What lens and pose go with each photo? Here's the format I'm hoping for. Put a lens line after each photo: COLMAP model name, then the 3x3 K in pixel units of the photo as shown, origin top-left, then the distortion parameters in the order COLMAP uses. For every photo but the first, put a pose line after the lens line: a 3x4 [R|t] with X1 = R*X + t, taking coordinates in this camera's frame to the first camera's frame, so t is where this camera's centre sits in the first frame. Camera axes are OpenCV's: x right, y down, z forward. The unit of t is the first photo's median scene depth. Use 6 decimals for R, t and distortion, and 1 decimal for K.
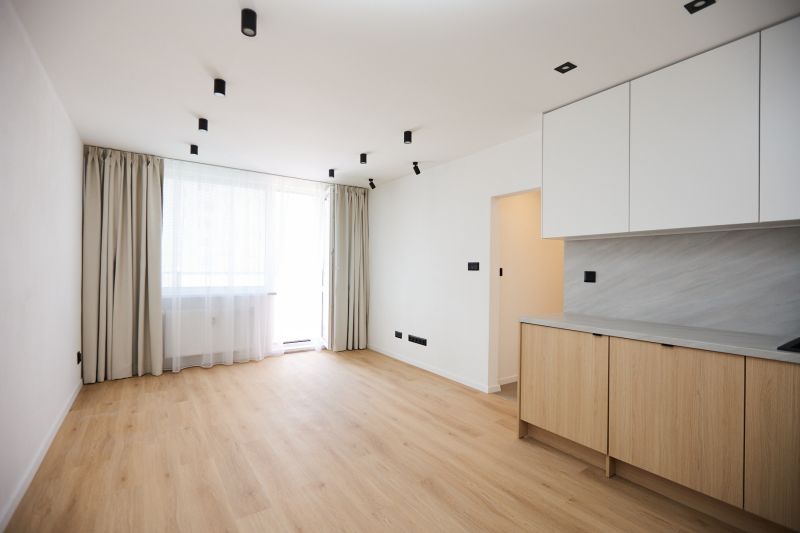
lens RADIAL K [[363.8, 0, 394.5], [0, 363.8, 269.2], [0, 0, 1]] dist [-0.000192, -0.000091]
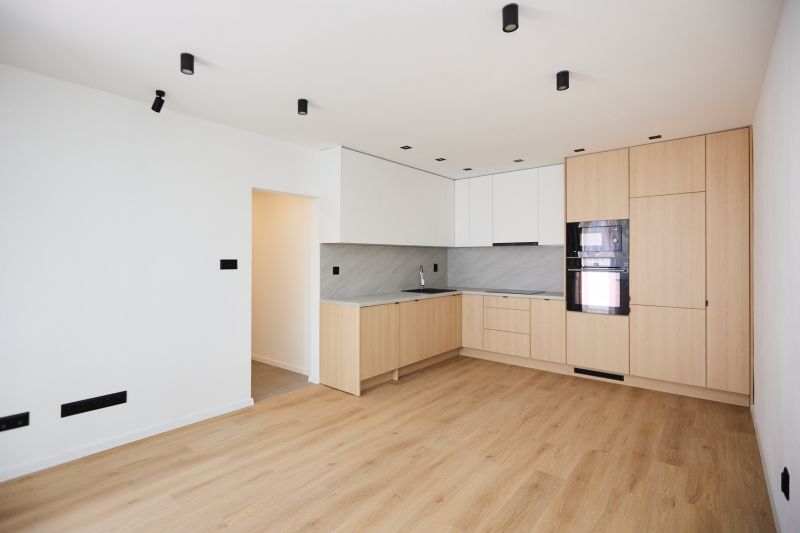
lens RADIAL K [[386.2, 0, 376.2], [0, 386.2, 257.2], [0, 0, 1]] dist [-0.000122, -0.000039]
pose [[-0.241986, -0.009242, 0.970236, -0.992170], [-0.004962, 0.999953, 0.008288, -0.045645], [-0.970267, -0.002809, -0.242021, 1.248412]]
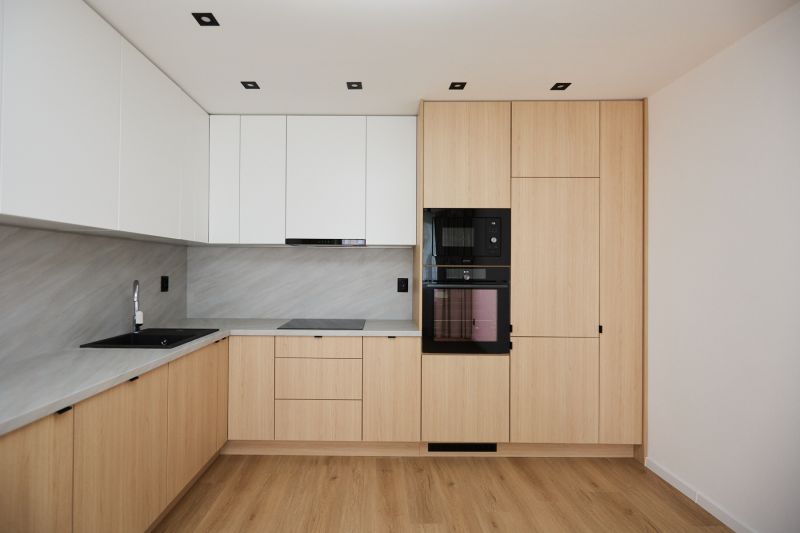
lens RADIAL K [[381.8, 0, 369.3], [0, 381.8, 268.6], [0, 0, 1]] dist [-0.000478, -0.000075]
pose [[-0.823383, -0.016912, 0.567234, -0.083406], [-0.019824, 0.999803, 0.001032, -0.026317], [-0.567140, -0.010395, -0.823556, 0.966619]]
